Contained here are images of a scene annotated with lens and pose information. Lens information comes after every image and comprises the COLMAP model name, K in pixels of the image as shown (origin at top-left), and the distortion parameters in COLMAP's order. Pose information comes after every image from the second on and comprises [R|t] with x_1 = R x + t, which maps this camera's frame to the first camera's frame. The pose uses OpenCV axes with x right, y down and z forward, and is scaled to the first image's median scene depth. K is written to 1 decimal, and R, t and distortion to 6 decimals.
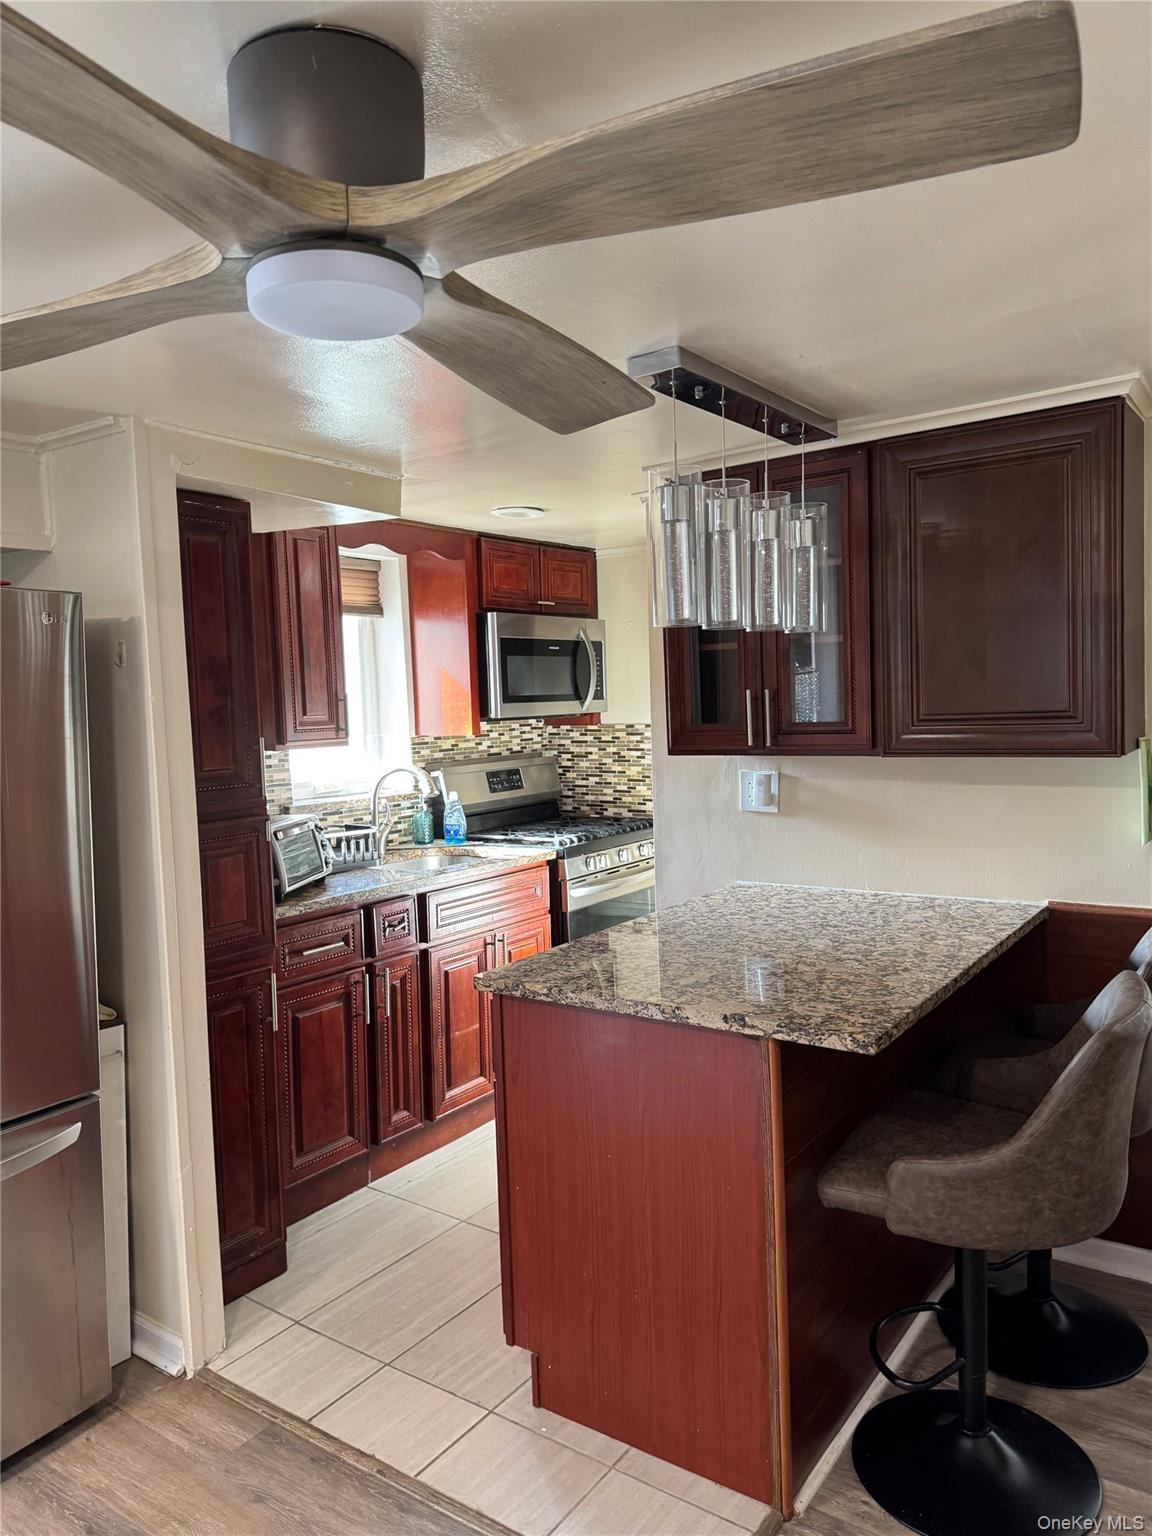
lens RADIAL K [[1092.0, 0, 570.0], [0, 1092.0, 772.7], [0, 0, 1]] dist [0.051353, -0.057349]
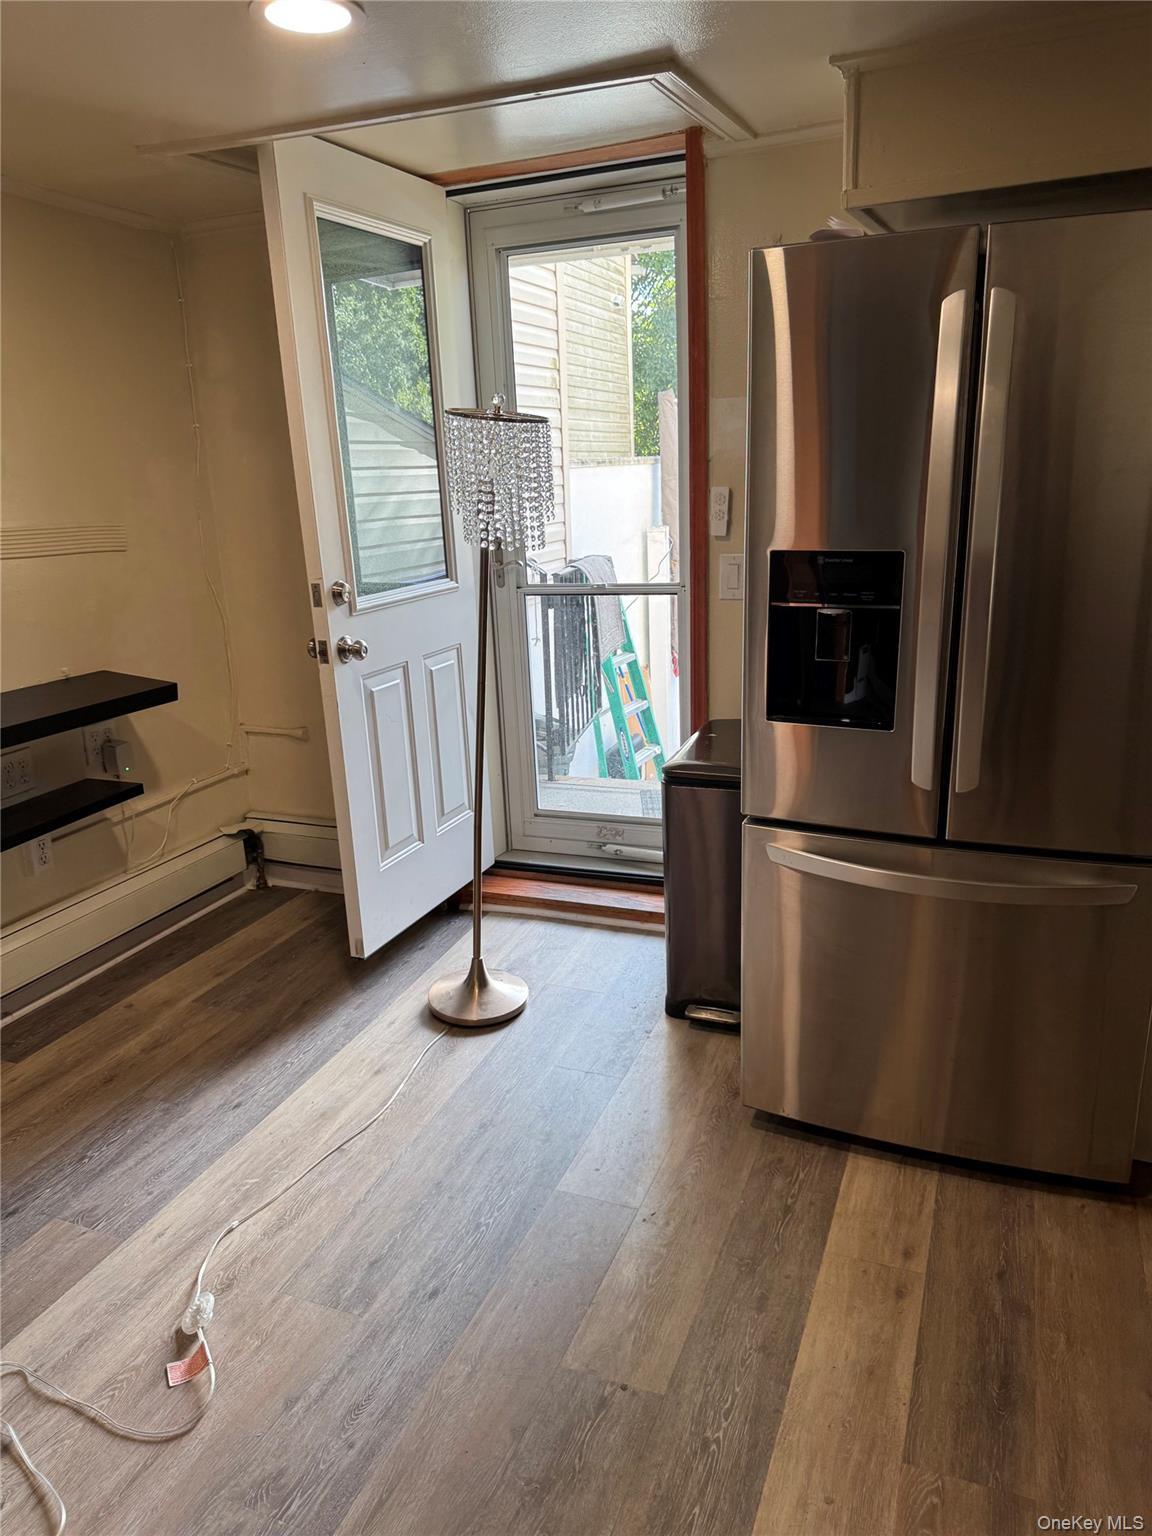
lens RADIAL K [[1092.0, 0, 567.8], [0, 1092.0, 777.5], [0, 0, 1]] dist [0.051353, -0.057349]
pose [[0.233321, 0.282779, -0.930375, 0.166394], [-0.036249, 0.958646, 0.282282, 0.008819], [0.971724, -0.032137, 0.233923, 0.278571]]
